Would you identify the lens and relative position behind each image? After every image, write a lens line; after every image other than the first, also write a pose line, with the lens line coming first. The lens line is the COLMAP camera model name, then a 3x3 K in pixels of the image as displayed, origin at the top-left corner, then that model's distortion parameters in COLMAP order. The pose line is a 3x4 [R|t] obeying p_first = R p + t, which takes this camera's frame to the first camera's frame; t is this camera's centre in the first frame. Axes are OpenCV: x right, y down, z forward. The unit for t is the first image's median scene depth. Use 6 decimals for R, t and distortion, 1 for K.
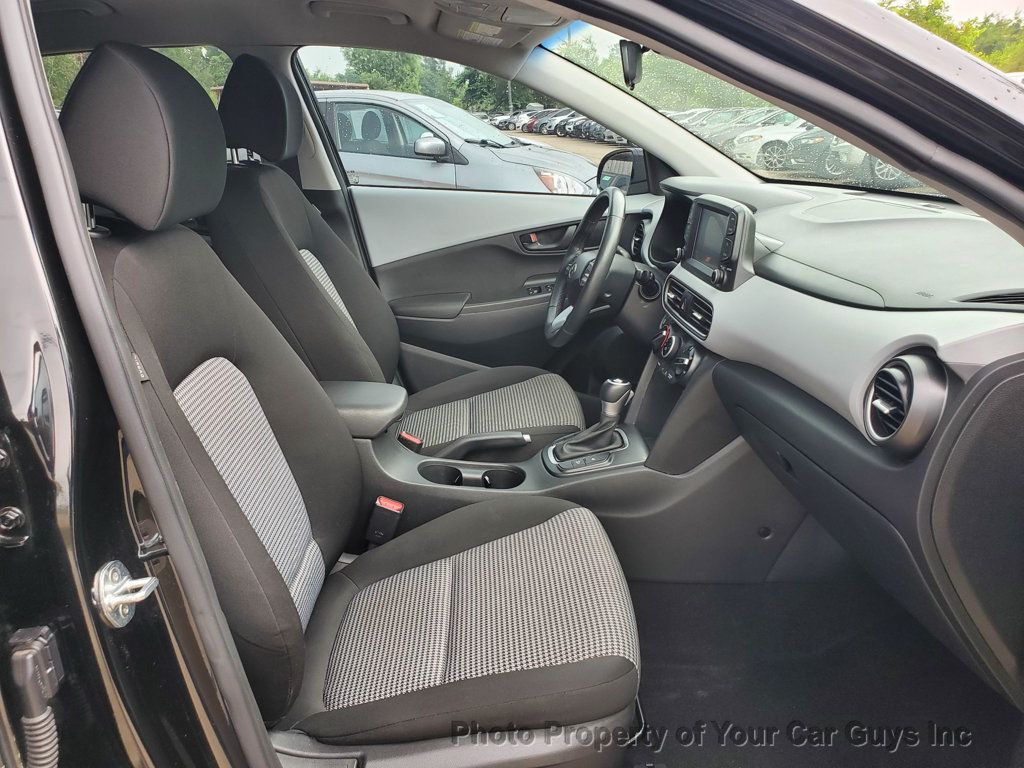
lens RADIAL K [[808.7, 0, 518.4], [0, 808.7, 351.9], [0, 0, 1]] dist [-0.006827, 0.035229]
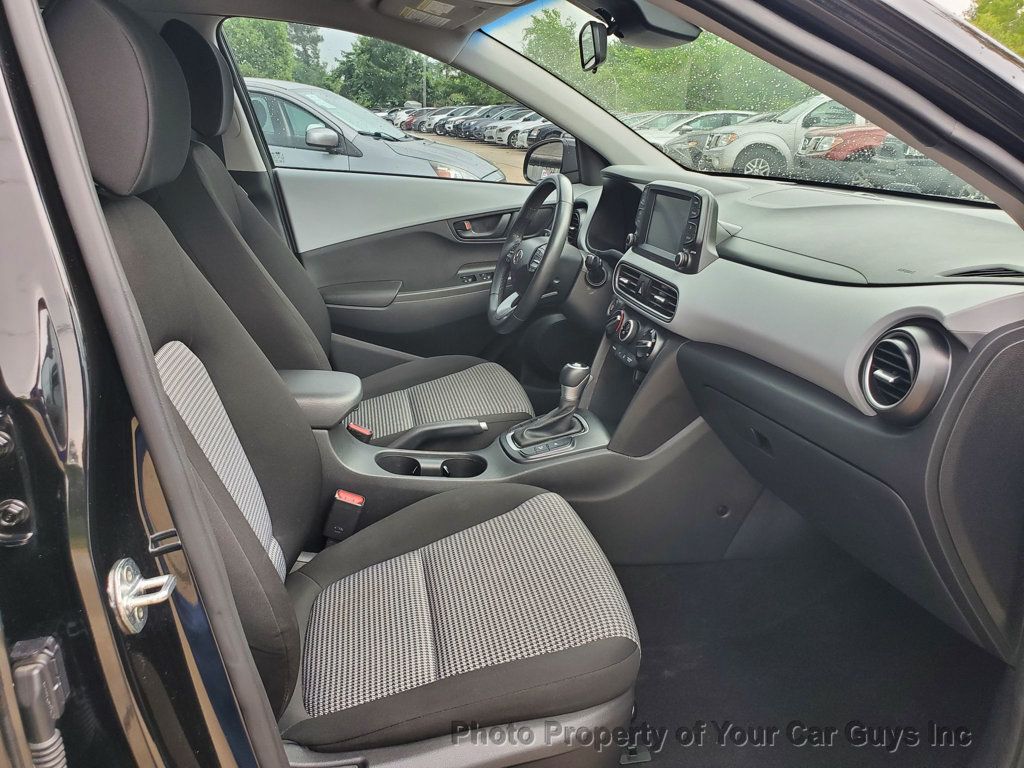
lens RADIAL K [[808.7, 0, 523.4], [0, 808.7, 340.9], [0, 0, 1]] dist [-0.006827, 0.035229]
pose [[0.987819, -0.008651, 0.155364, -0.110681], [0.010598, 0.999875, -0.011709, 0.019098], [-0.155243, 0.013213, 0.987788, 0.030106]]
